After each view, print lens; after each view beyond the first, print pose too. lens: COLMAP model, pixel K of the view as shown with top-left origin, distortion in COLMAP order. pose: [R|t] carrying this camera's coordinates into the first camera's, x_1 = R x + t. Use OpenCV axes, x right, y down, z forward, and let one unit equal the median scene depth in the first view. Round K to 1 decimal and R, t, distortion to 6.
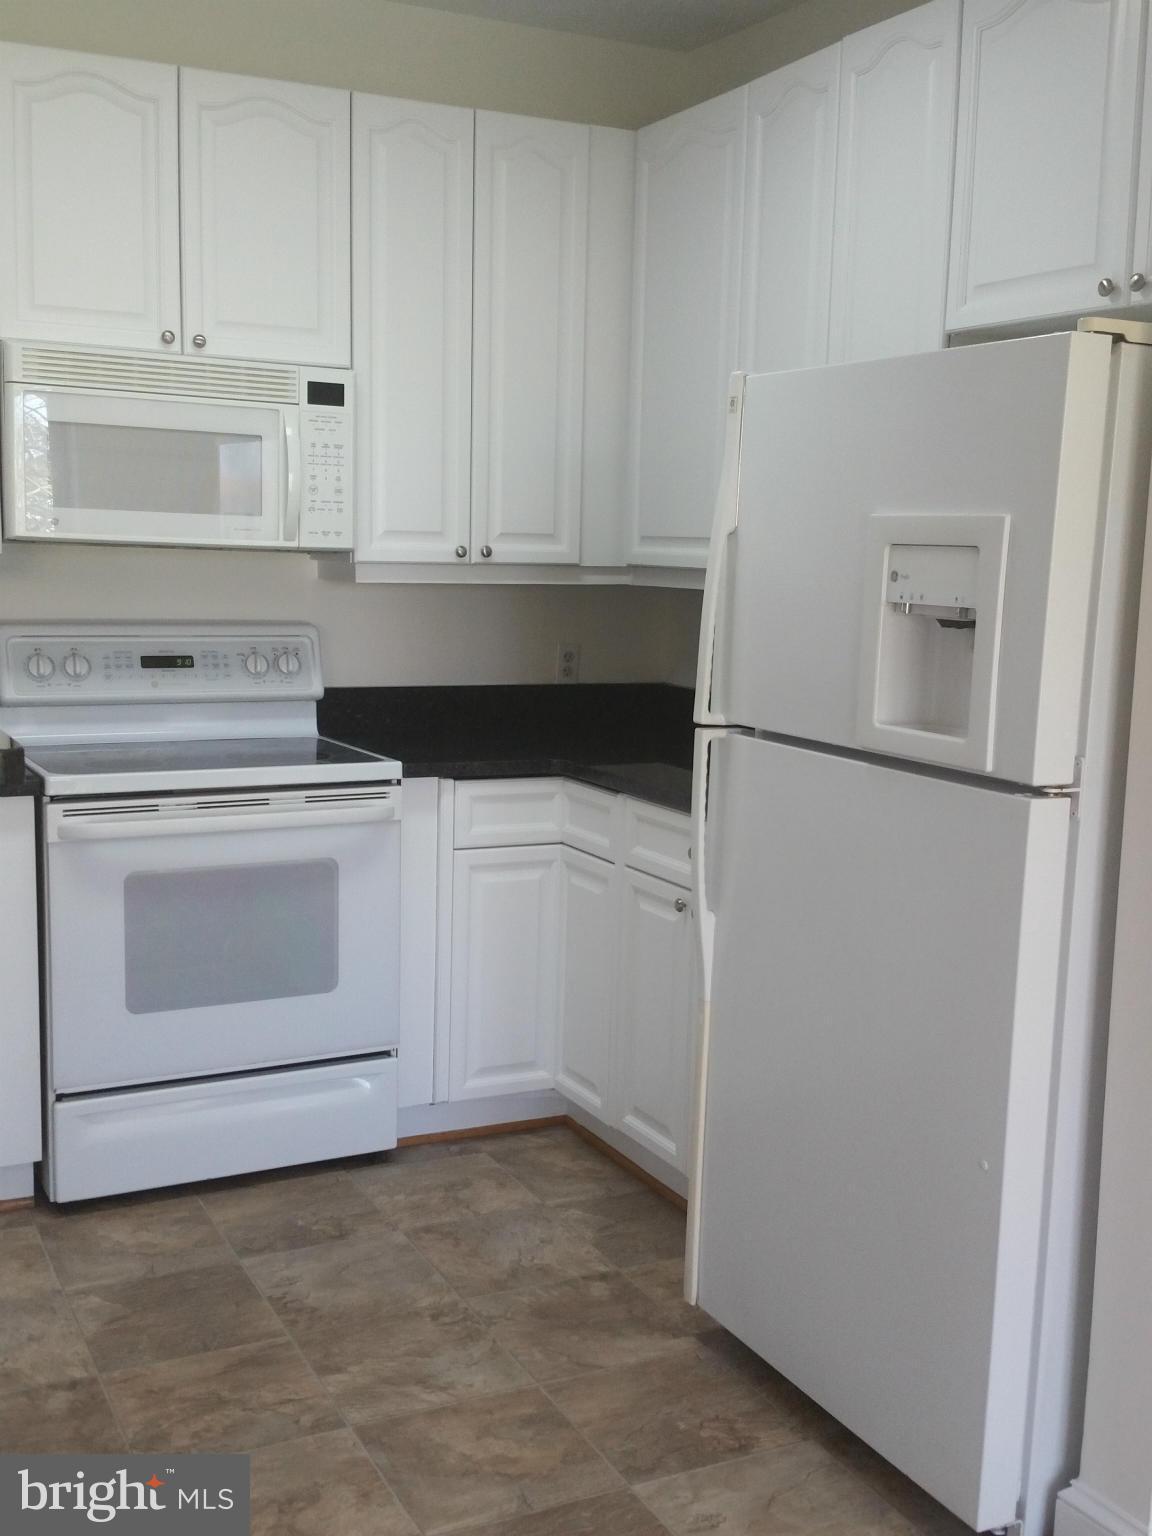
lens RADIAL K [[1646.2, 0, 574.8], [0, 1646.2, 781.3], [0, 0, 1]] dist [0.177860, -0.398779]
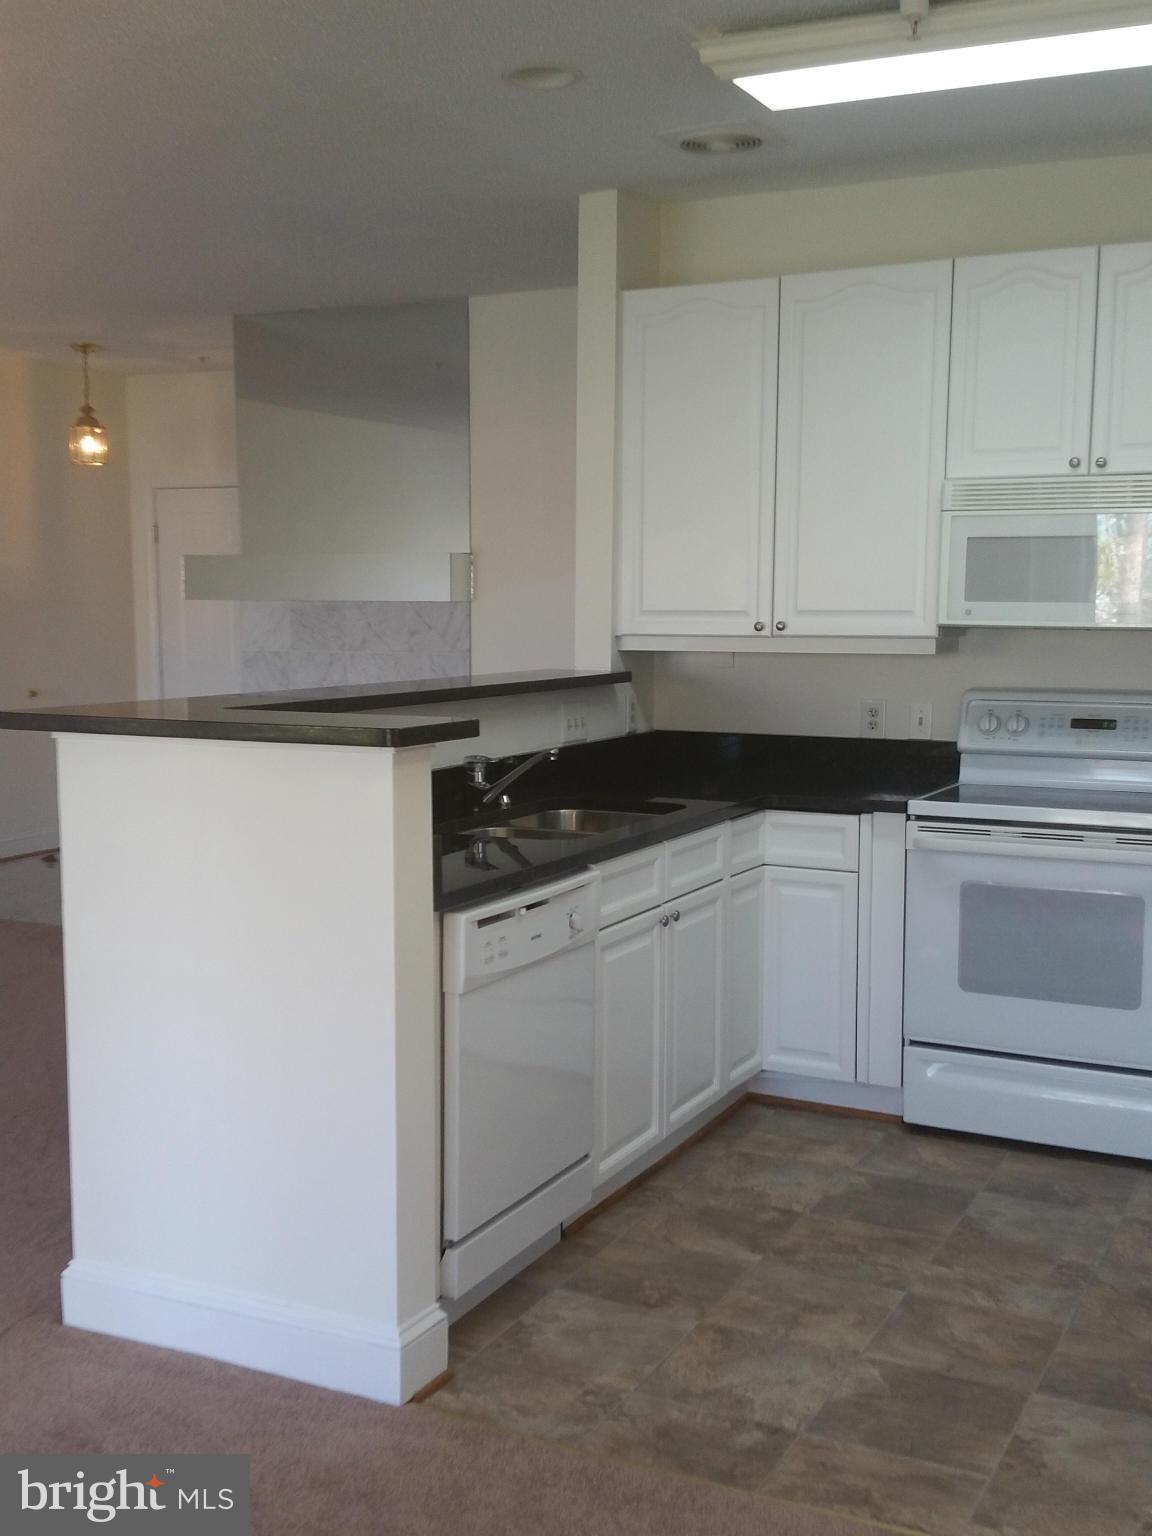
lens RADIAL K [[1646.2, 0, 574.8], [0, 1646.2, 781.3], [0, 0, 1]] dist [0.177860, -0.398779]
pose [[0.600897, 0.066607, -0.796547, 0.574138], [-0.106130, 0.994347, 0.003085, 0.006484], [0.792250, 0.082684, 0.604569, -0.029447]]
